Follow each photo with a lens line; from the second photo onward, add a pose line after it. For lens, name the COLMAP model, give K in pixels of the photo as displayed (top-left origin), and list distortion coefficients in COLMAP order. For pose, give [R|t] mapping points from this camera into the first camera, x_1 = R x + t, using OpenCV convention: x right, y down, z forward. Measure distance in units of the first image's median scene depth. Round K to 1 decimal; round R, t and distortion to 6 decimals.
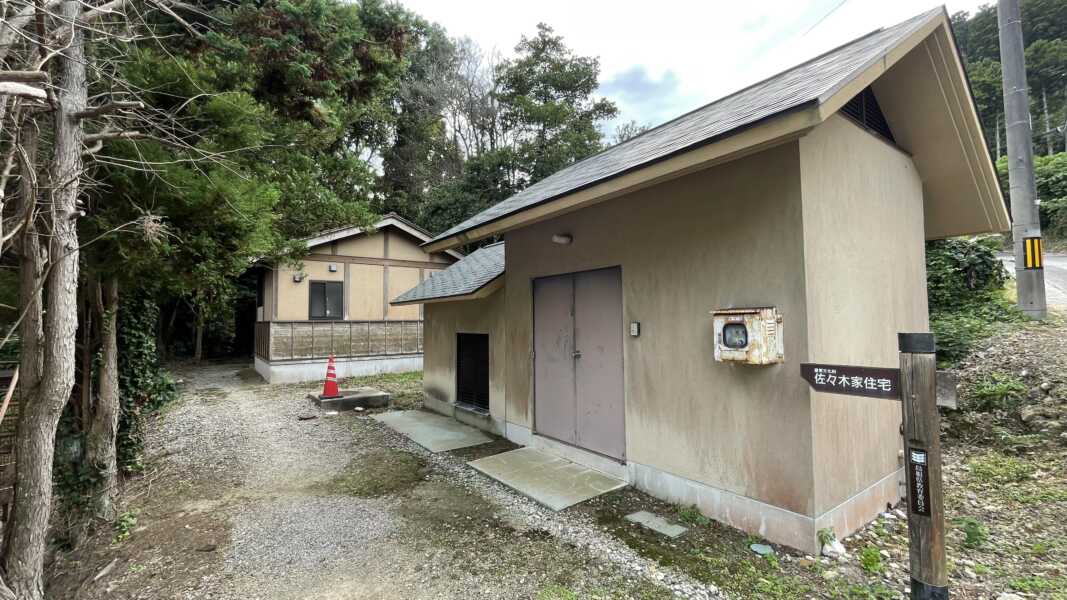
lens RADIAL K [[437.0, 0, 532.4], [0, 437.0, 299.9], [0, 0, 1]] dist [-0.016149, -0.000386]
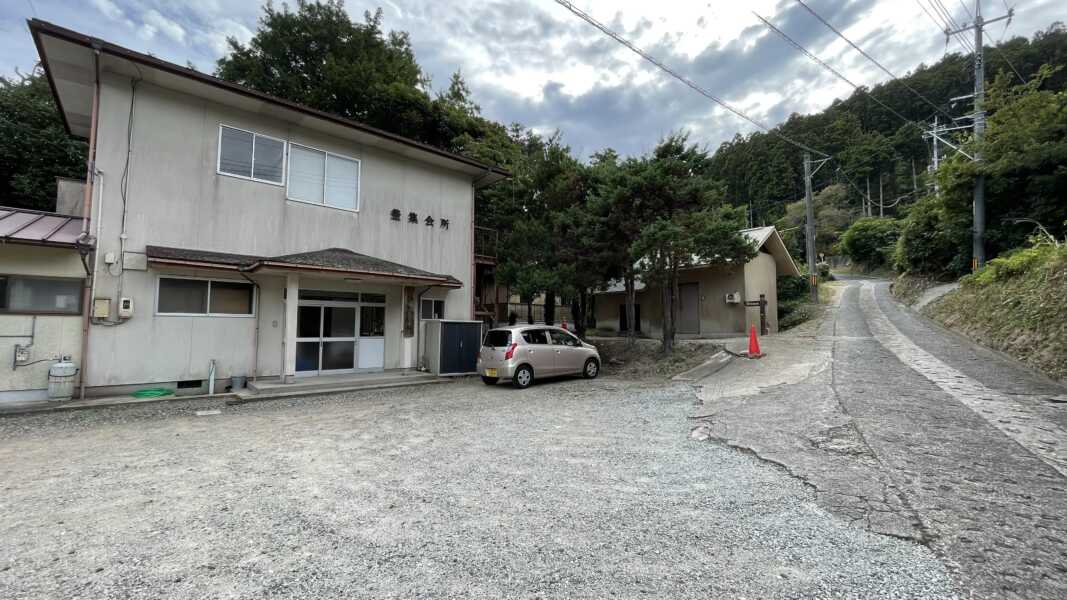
lens RADIAL K [[437.0, 0, 534.8], [0, 437.0, 301.1], [0, 0, 1]] dist [-0.016149, -0.000386]
pose [[0.993542, 0.021351, 0.111437, -1.499383], [-0.019307, 0.999626, -0.019392, 0.173915], [-0.111809, 0.017115, 0.993582, -2.389577]]
